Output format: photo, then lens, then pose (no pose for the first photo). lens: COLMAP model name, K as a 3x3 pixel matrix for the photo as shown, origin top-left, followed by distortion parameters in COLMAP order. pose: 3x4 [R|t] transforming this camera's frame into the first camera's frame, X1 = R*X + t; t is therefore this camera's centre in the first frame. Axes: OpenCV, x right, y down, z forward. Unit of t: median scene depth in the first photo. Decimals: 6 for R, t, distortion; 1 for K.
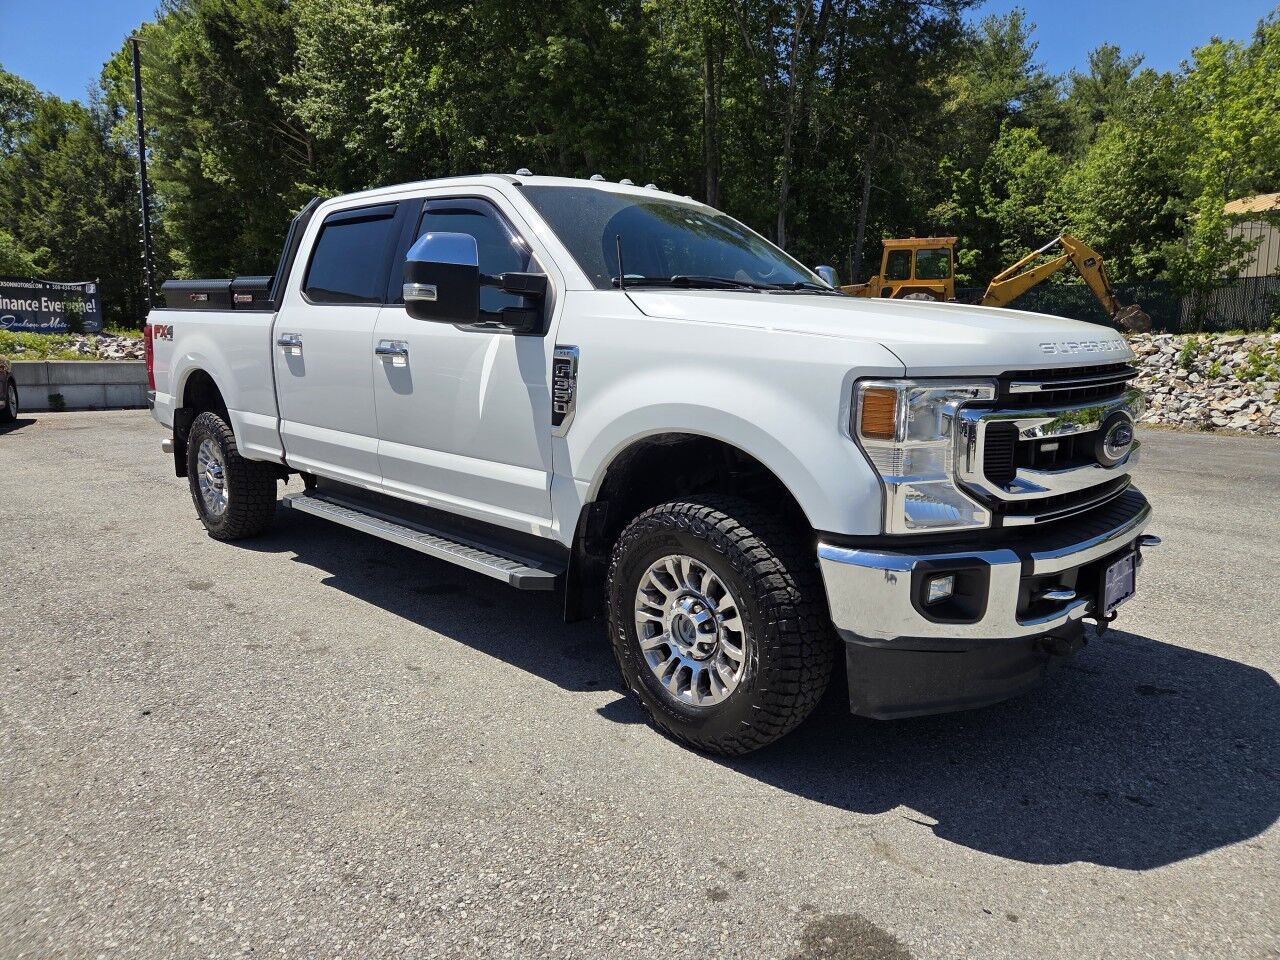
lens RADIAL K [[938.6, 0, 641.0], [0, 938.6, 481.7], [0, 0, 1]] dist [0.072982, -0.072902]
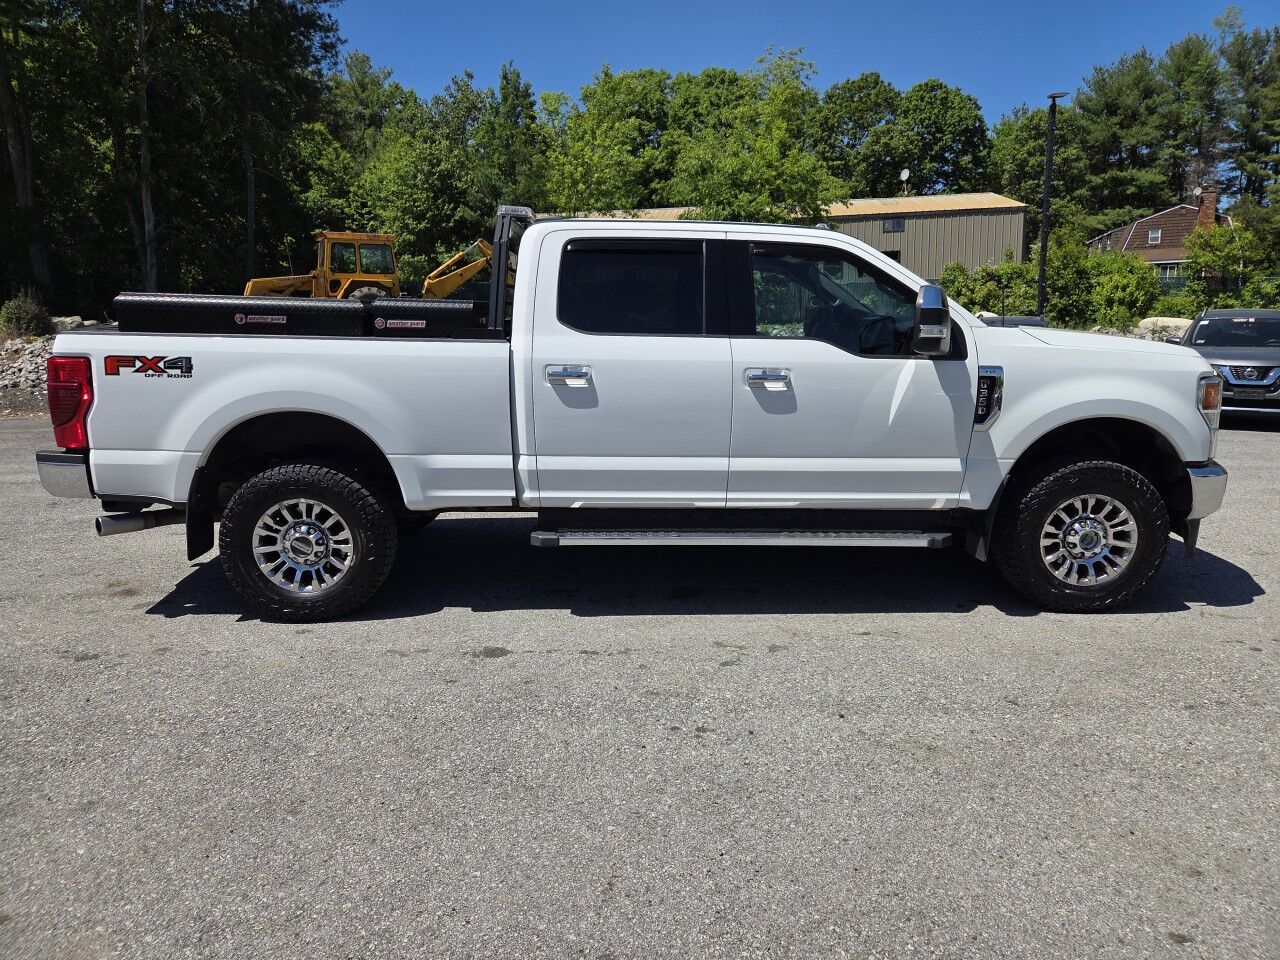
lens RADIAL K [[971.3, 0, 631.5], [0, 971.3, 479.7], [0, 0, 1]] dist [0.051821, -0.036365]
pose [[0.641537, -0.136529, 0.754844, -1.411296], [0.124576, 0.989514, 0.073098, -0.135839], [-0.756909, 0.047141, 0.651818, 0.408970]]
